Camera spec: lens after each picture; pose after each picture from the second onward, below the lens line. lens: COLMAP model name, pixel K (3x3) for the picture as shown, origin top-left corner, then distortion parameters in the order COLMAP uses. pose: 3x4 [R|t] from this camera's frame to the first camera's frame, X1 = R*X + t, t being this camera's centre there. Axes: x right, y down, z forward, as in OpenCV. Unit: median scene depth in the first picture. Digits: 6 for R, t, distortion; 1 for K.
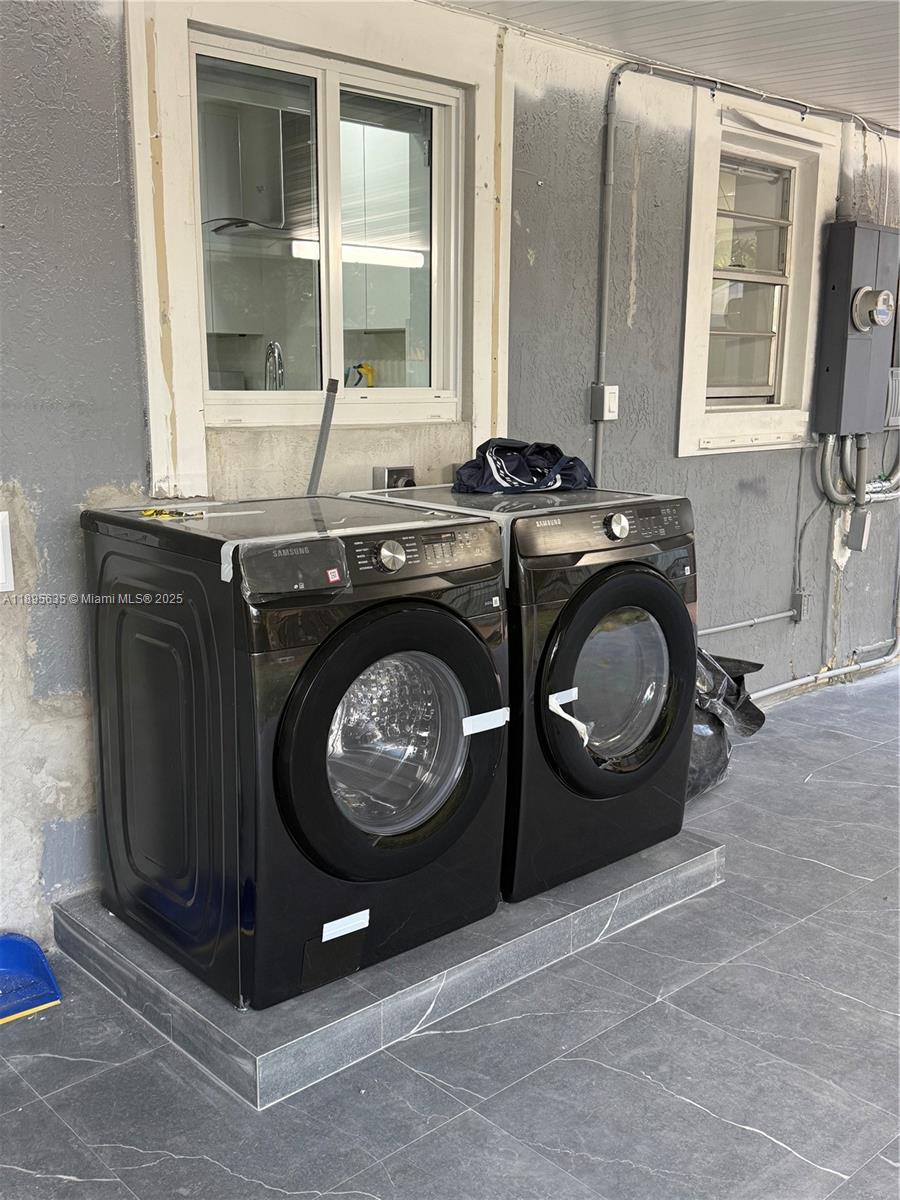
lens RADIAL K [[1191.1, 0, 449.3], [0, 1191.1, 603.4], [0, 0, 1]] dist [0.037307, 0.000000]
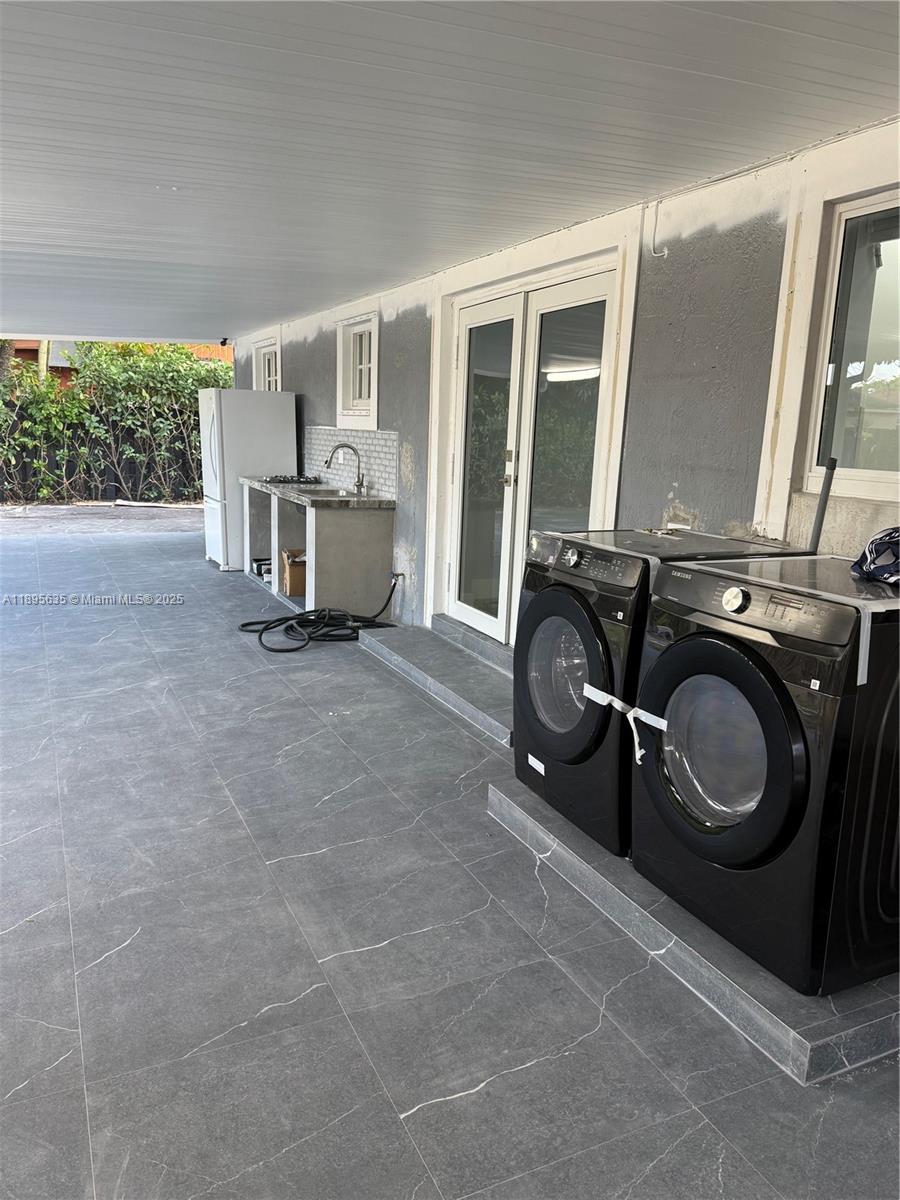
lens RADIAL K [[853.5, 0, 443.5], [0, 853.5, 597.1], [0, 0, 1]] dist [0.003417, -0.009091]
pose [[-0.311723, 0.160676, -0.936489, 0.955007], [-0.214433, 0.948276, 0.234076, -0.194659], [0.925660, 0.273781, -0.261145, 1.015188]]
